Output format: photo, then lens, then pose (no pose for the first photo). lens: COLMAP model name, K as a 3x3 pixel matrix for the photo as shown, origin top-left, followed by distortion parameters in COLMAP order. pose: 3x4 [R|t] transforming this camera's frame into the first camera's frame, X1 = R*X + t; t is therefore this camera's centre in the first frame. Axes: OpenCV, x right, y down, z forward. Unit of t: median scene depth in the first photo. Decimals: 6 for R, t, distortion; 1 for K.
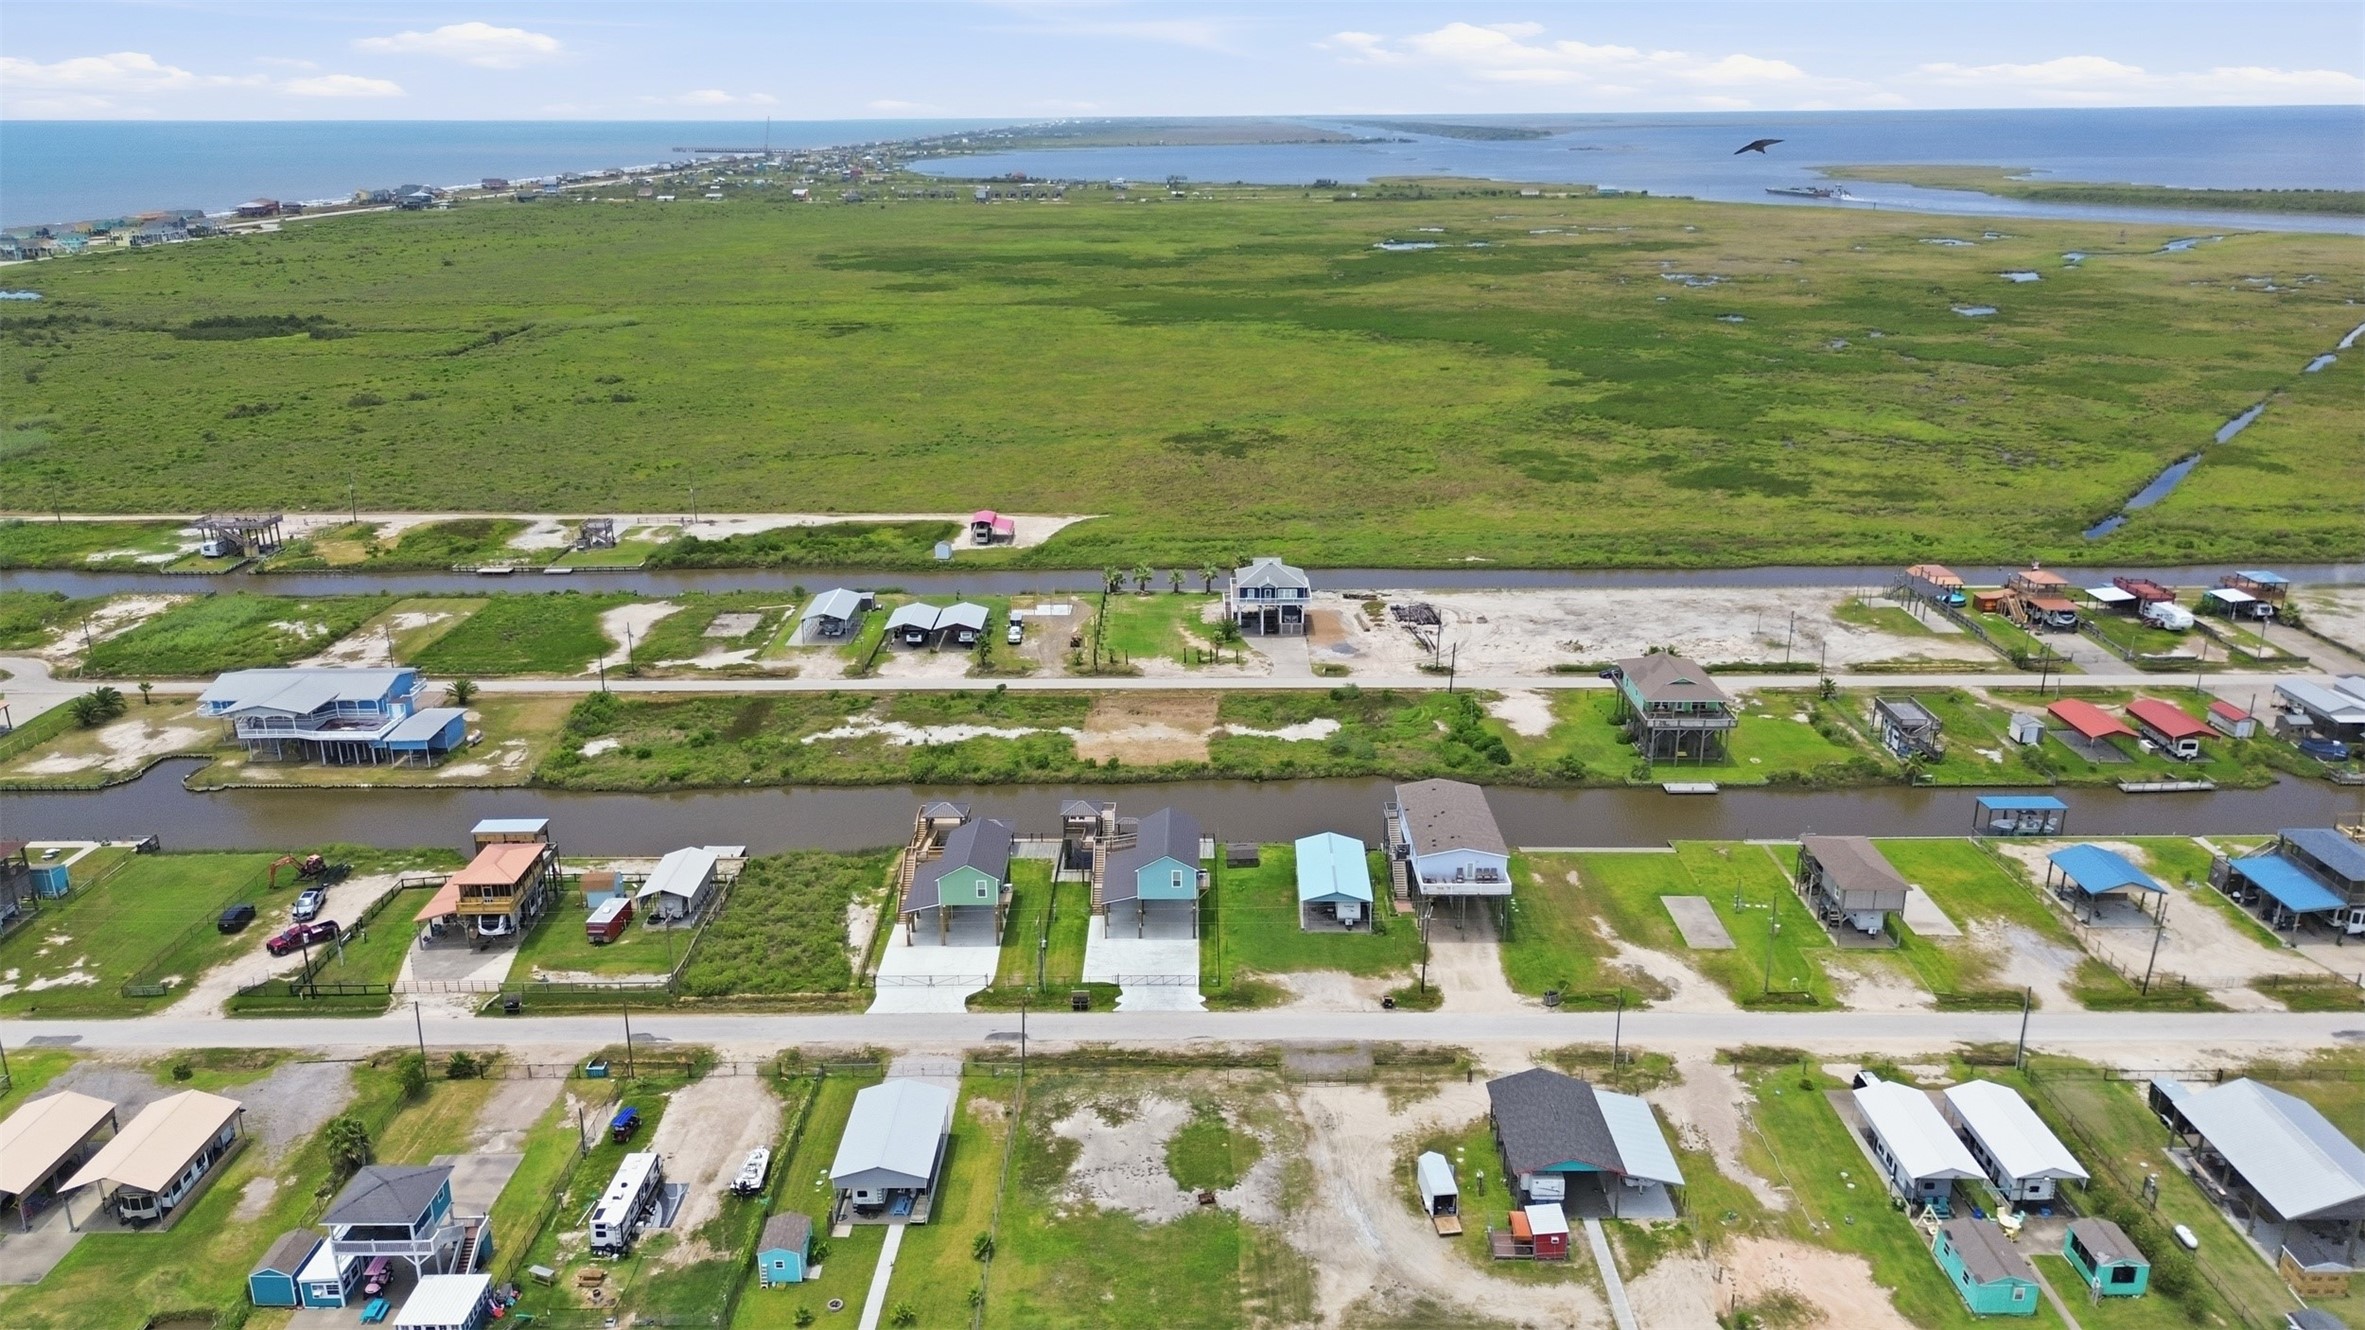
lens RADIAL K [[1676.6, 0, 1182.5], [0, 1676.6, 665.0], [0, 0, 1]] dist [0.059243, -0.056942]
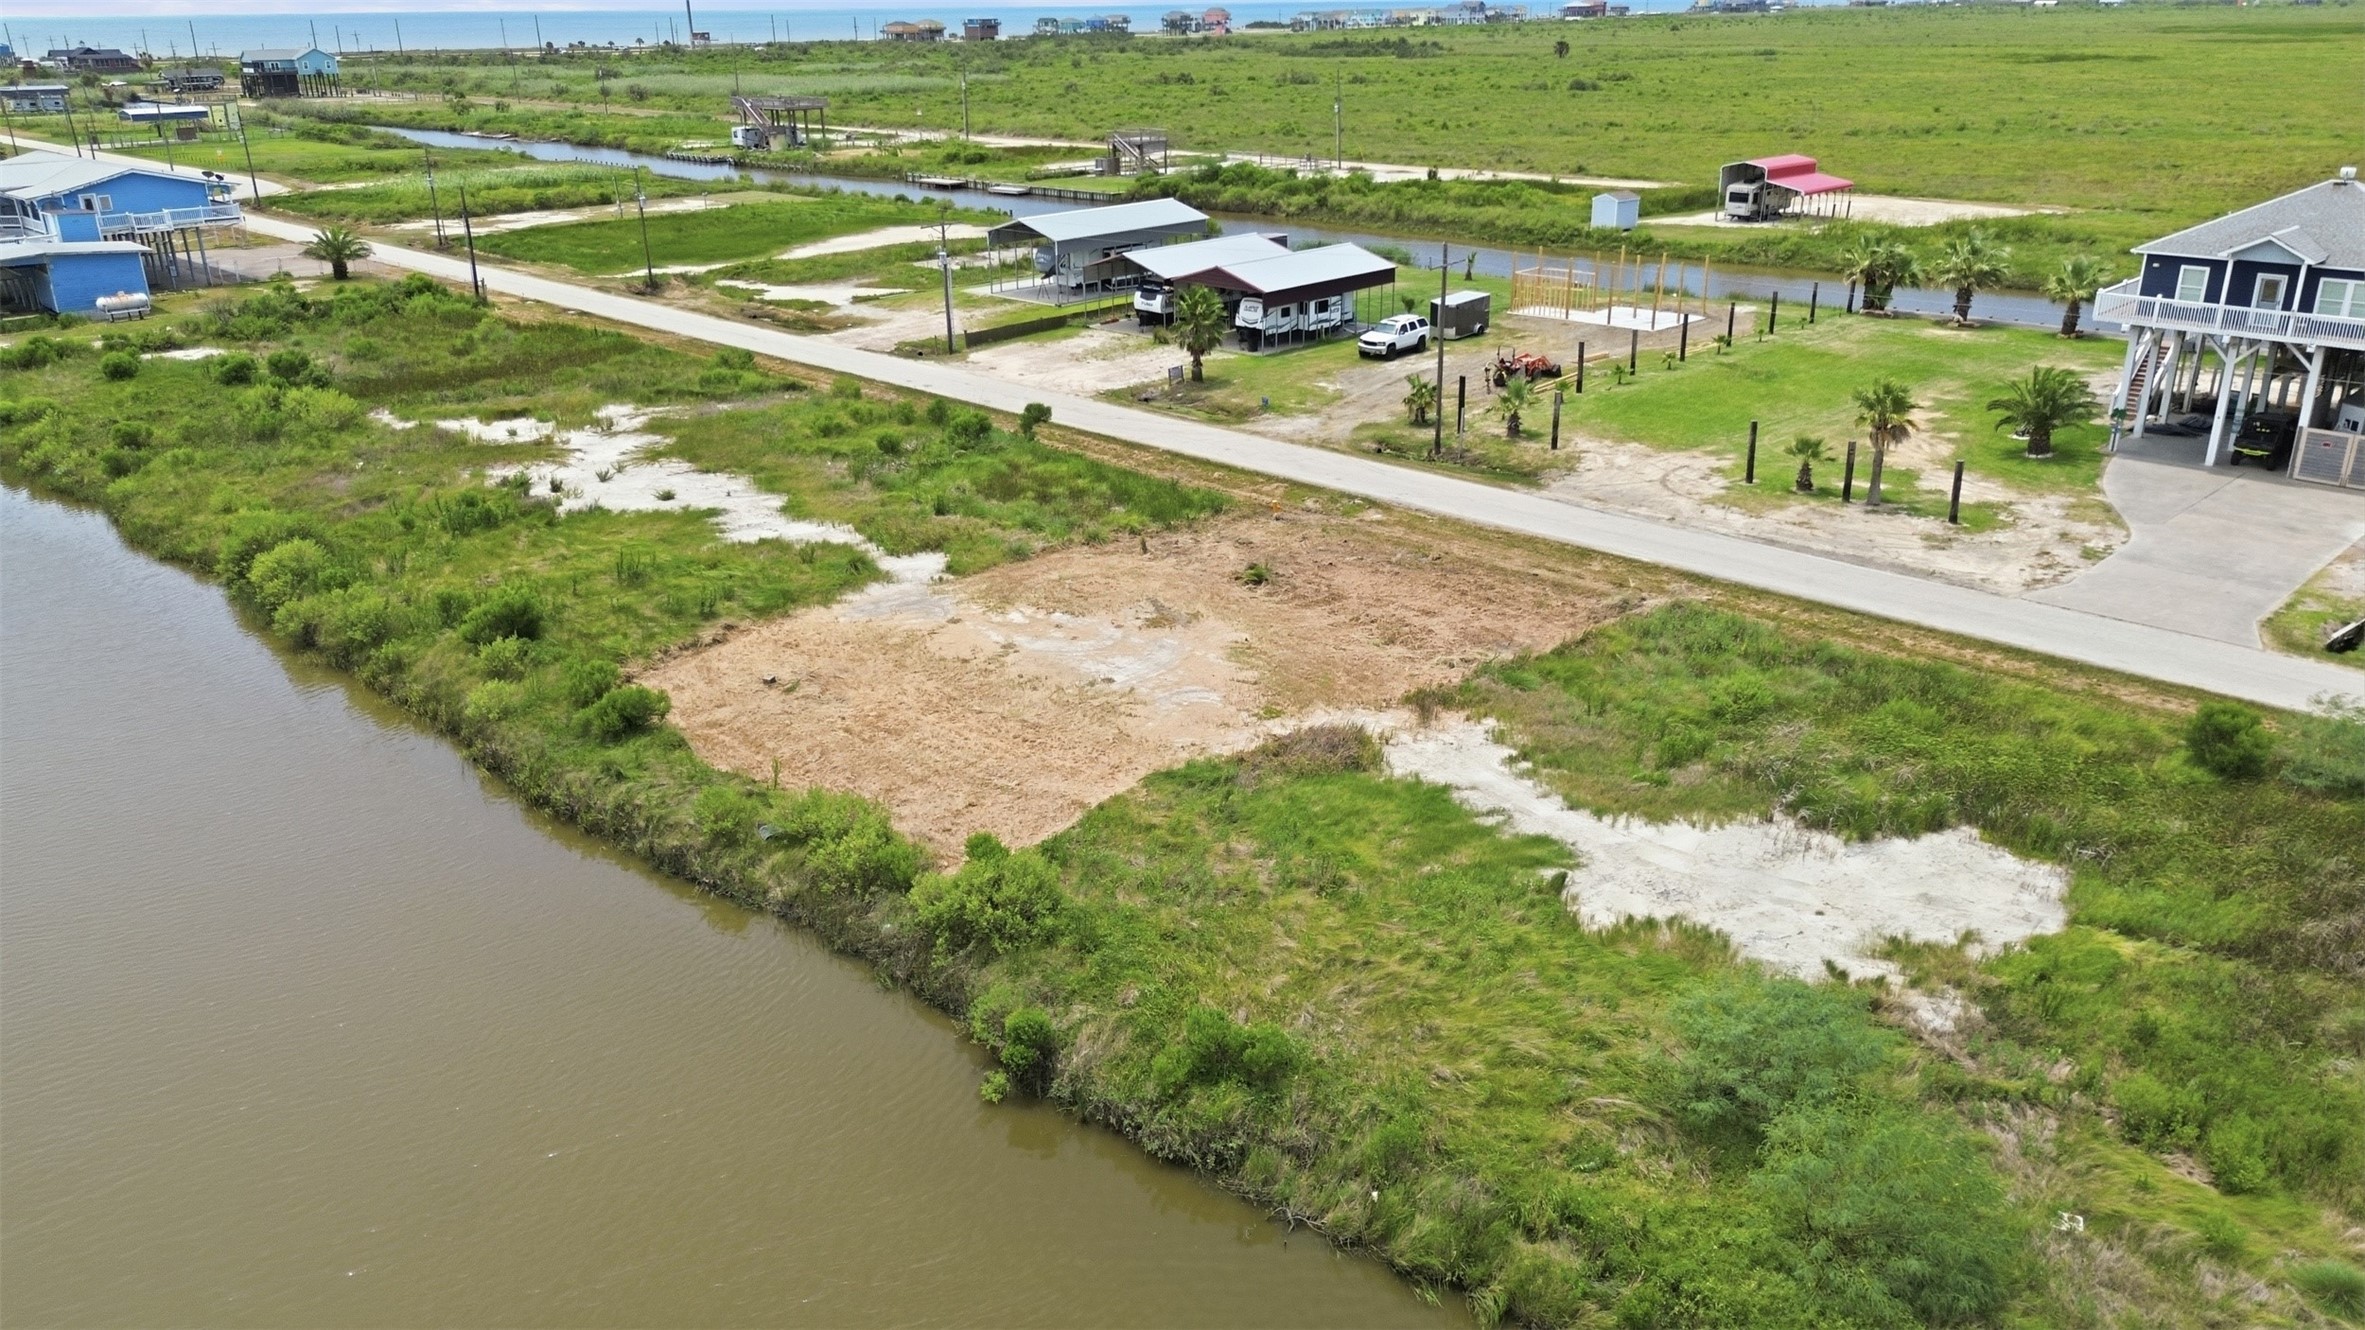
lens RADIAL K [[1676.6, 0, 1182.5], [0, 1676.6, 665.0], [0, 0, 1]] dist [0.059243, -0.056942]
pose [[0.708527, 0.255367, -0.657859, 0.126313], [-0.212265, 0.966178, 0.146436, 0.006576], [0.673003, 0.035886, 0.738768, 0.780048]]
